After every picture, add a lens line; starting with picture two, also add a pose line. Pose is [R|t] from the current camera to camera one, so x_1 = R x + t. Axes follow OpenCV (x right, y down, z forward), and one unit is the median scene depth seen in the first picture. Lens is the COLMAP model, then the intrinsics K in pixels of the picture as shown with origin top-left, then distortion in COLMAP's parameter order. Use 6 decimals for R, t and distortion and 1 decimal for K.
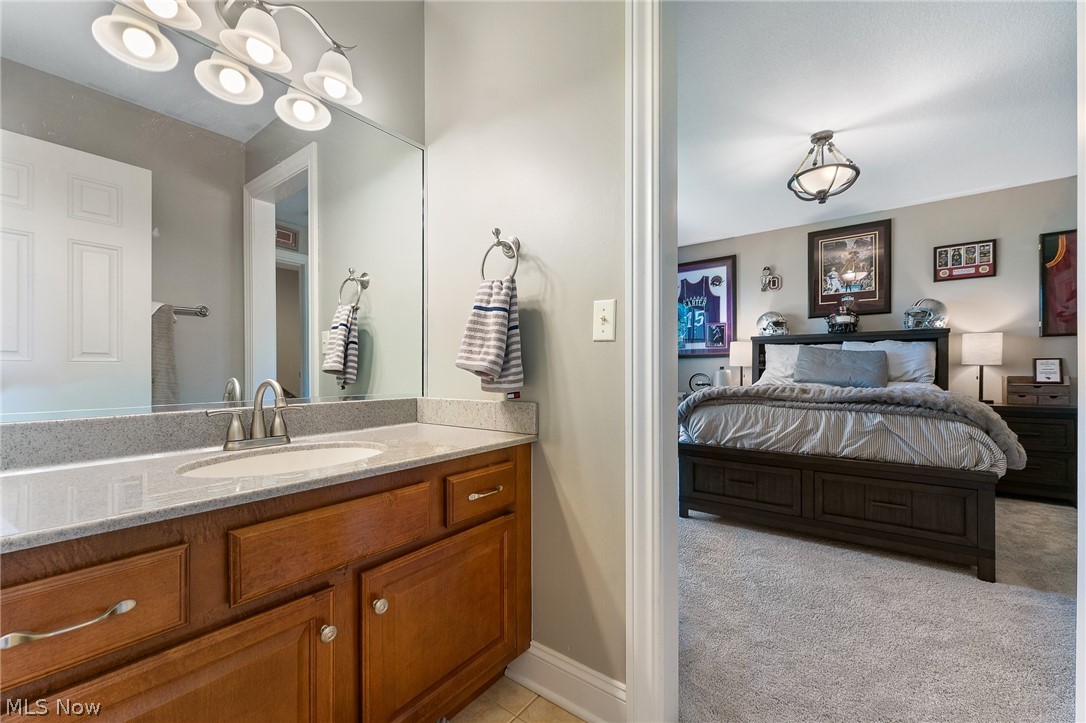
lens RADIAL K [[454.4, 0, 542.8], [0, 454.4, 365.6], [0, 0, 1]] dist [-0.006256, -0.000036]
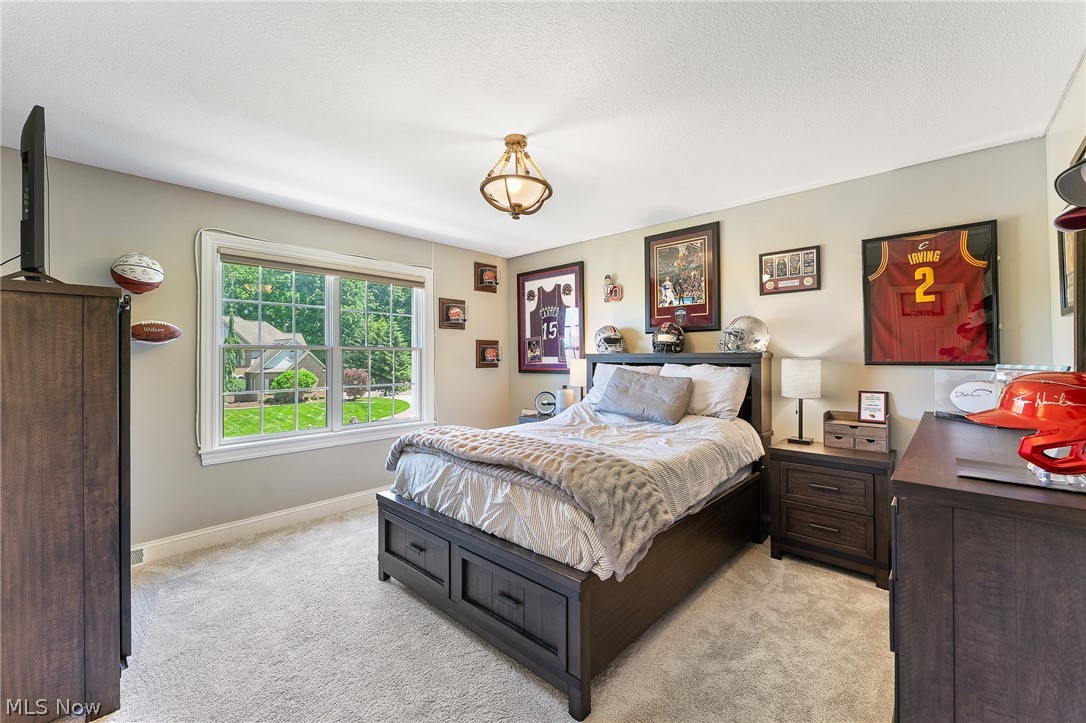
lens RADIAL K [[457.7, 0, 544.1], [0, 457.7, 346.8], [0, 0, 1]] dist [-0.000608, -0.000096]
pose [[0.996489, -0.002765, -0.083684, 0.510096], [0.001796, 0.999931, -0.011648, -0.075795], [0.083710, 0.011457, 0.996424, 0.105515]]
